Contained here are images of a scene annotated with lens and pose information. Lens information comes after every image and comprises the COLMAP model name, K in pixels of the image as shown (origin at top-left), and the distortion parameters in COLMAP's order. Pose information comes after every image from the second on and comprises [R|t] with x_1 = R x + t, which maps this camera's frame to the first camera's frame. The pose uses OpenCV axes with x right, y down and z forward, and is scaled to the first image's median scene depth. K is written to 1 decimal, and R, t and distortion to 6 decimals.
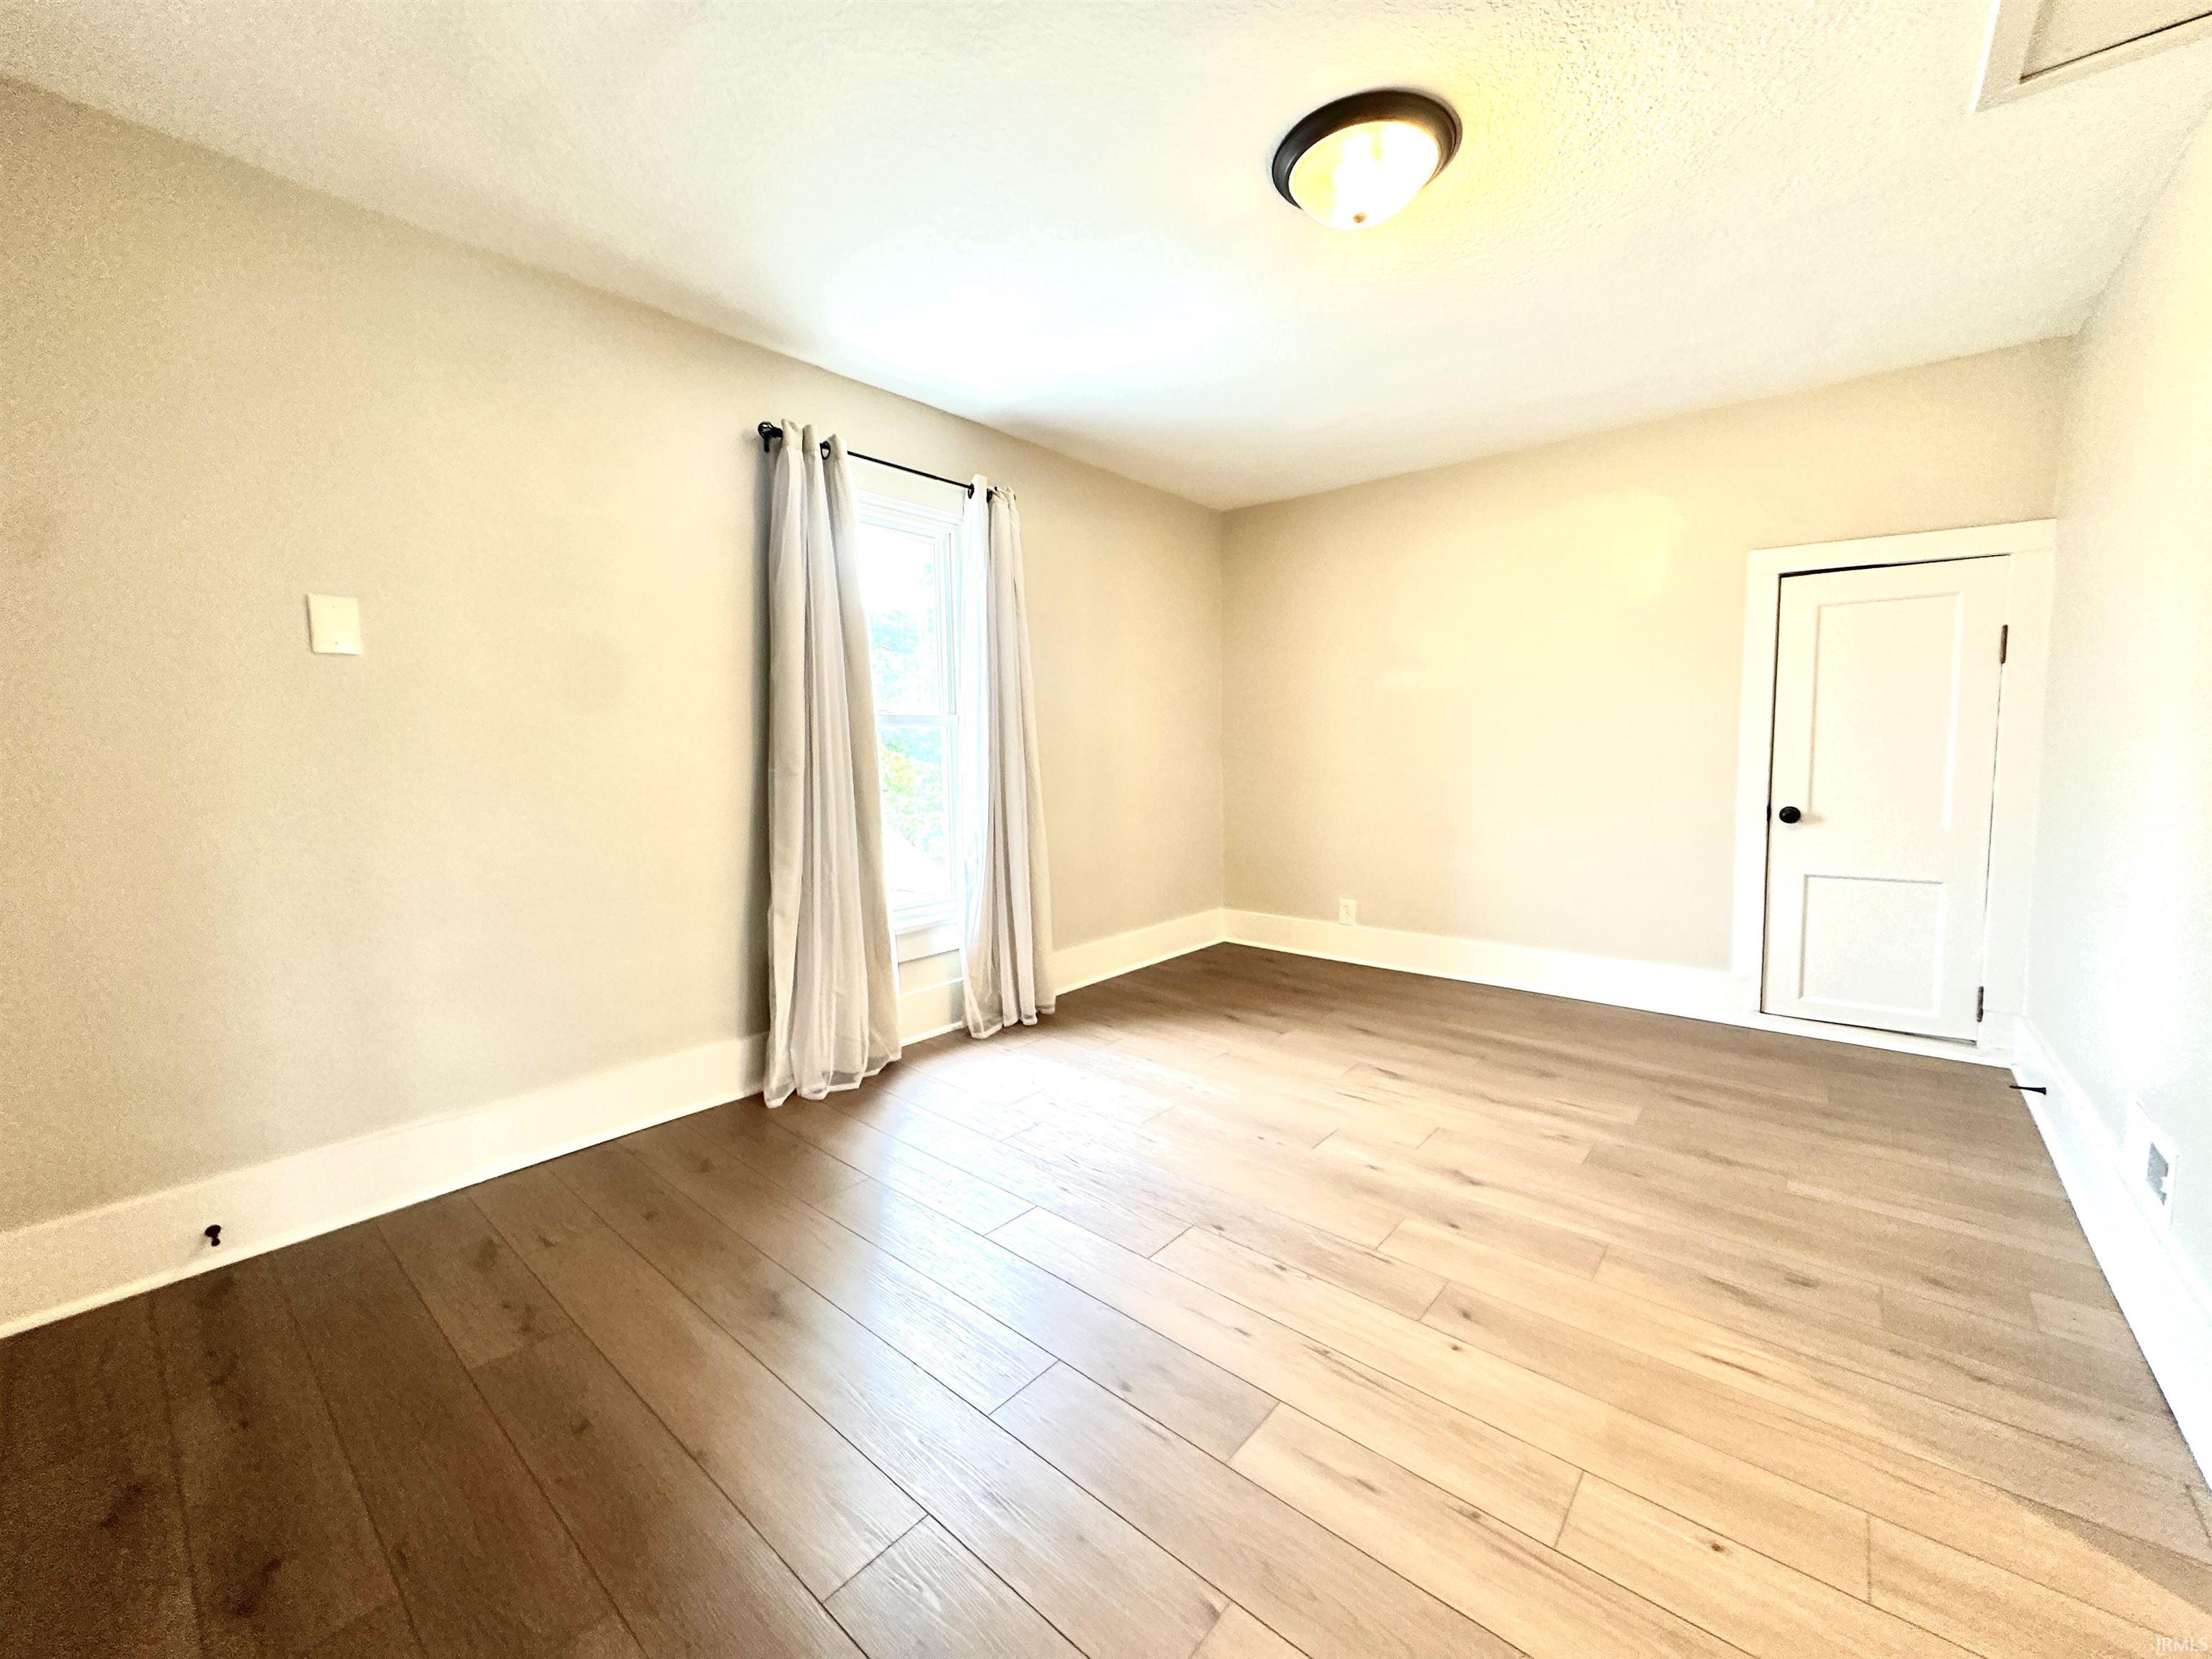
lens RADIAL K [[880.0, 0, 1109.2], [0, 880.0, 827.7], [0, 0, 1]] dist [-0.006719, -0.000111]
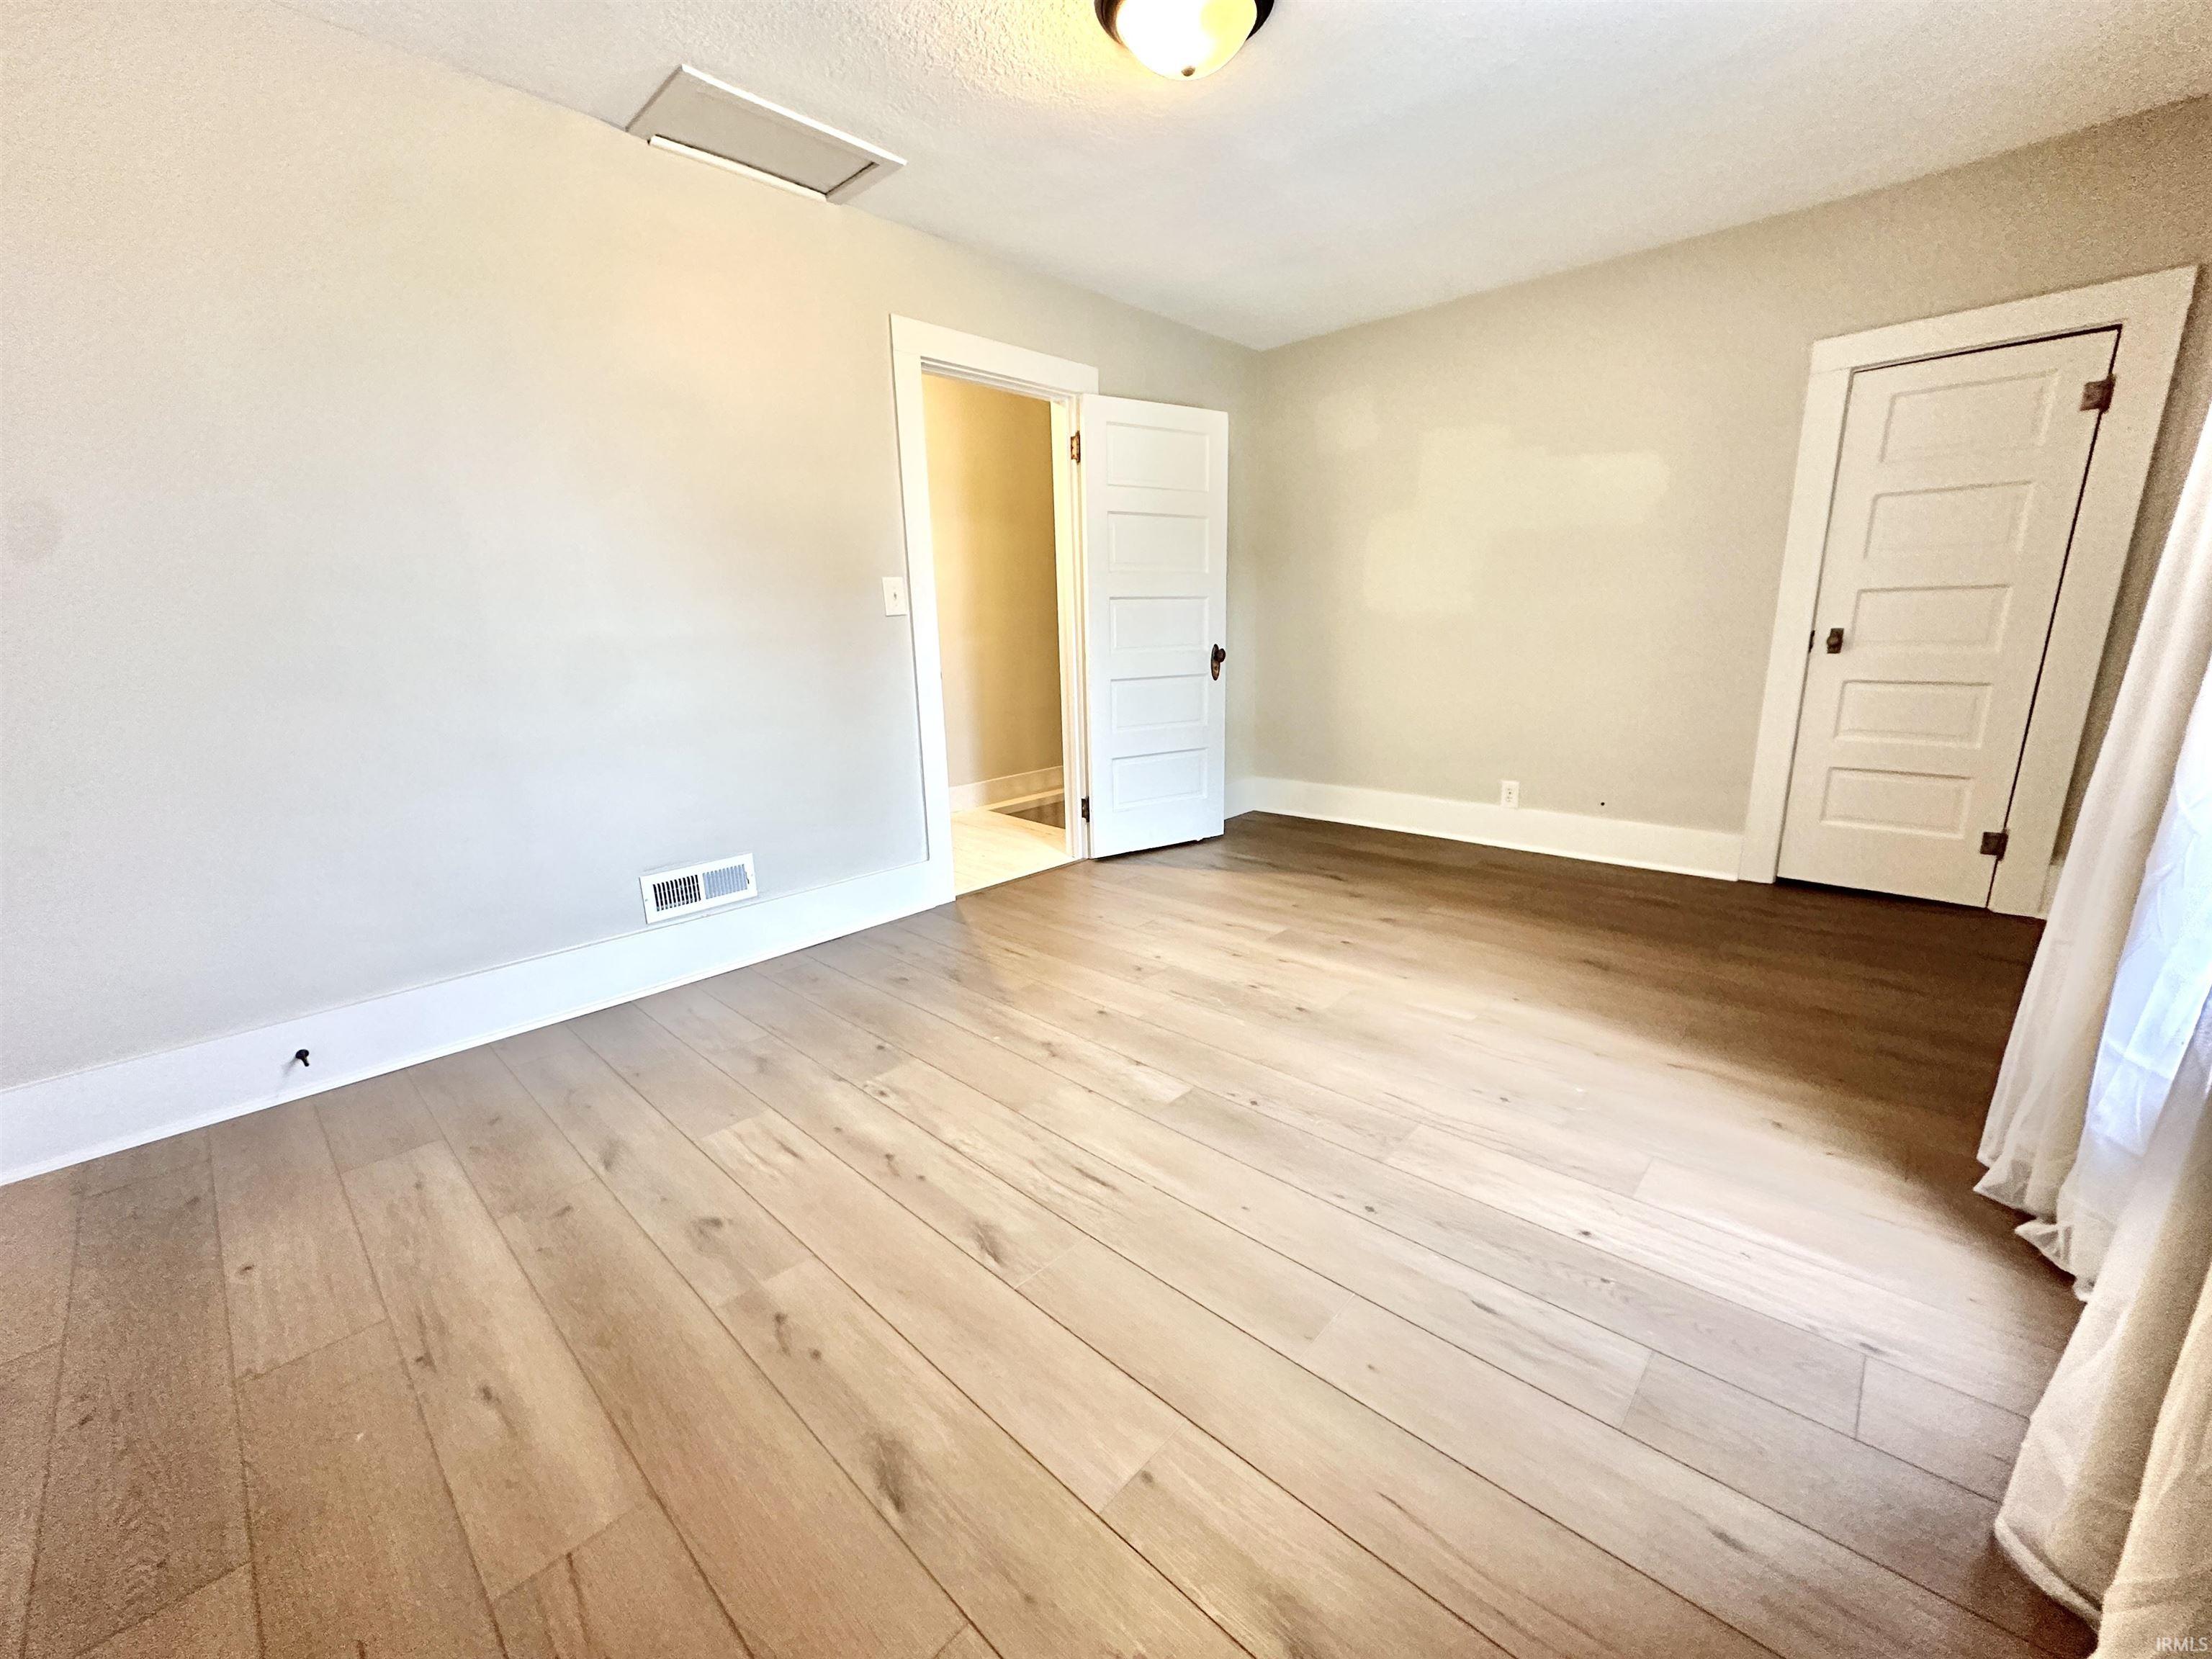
lens RADIAL K [[882.1, 0, 1105.3], [0, 882.1, 826.8], [0, 0, 1]] dist [-0.001553, 0.000322]
pose [[-0.998077, 0.013710, 0.060450, 0.274274], [0.032758, 0.944587, 0.326623, -0.157991], [-0.052622, 0.327975, -0.943220, 1.800405]]
